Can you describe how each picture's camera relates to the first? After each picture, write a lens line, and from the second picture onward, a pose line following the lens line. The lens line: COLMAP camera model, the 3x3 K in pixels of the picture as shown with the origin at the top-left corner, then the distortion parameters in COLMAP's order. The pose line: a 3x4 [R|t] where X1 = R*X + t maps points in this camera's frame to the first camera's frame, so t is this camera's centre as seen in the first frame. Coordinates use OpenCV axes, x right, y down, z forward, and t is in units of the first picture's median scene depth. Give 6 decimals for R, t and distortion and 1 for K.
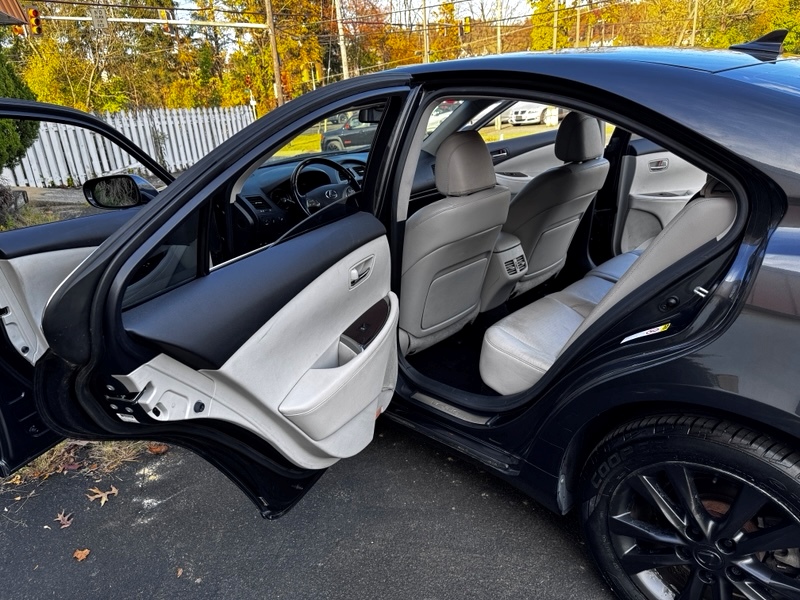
lens RADIAL K [[564.9, 0, 387.5], [0, 564.9, 303.4], [0, 0, 1]] dist [0.033118, -0.036949]
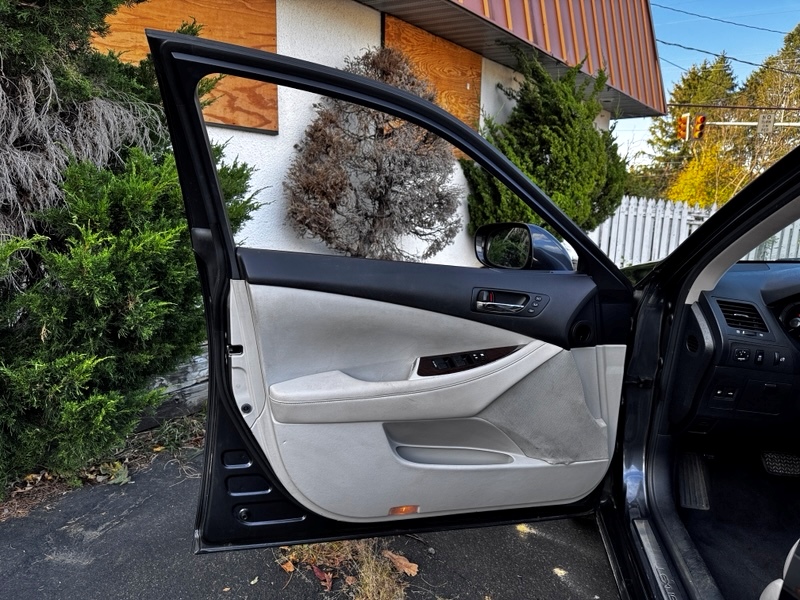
lens RADIAL K [[564.9, 0, 401.3], [0, 564.9, 305.2], [0, 0, 1]] dist [0.033118, -0.036949]
pose [[0.548465, 0.228560, -0.804330, 0.004213], [-0.359759, 0.932836, 0.019760, -0.020796], [0.754824, 0.278527, 0.593854, 0.111057]]
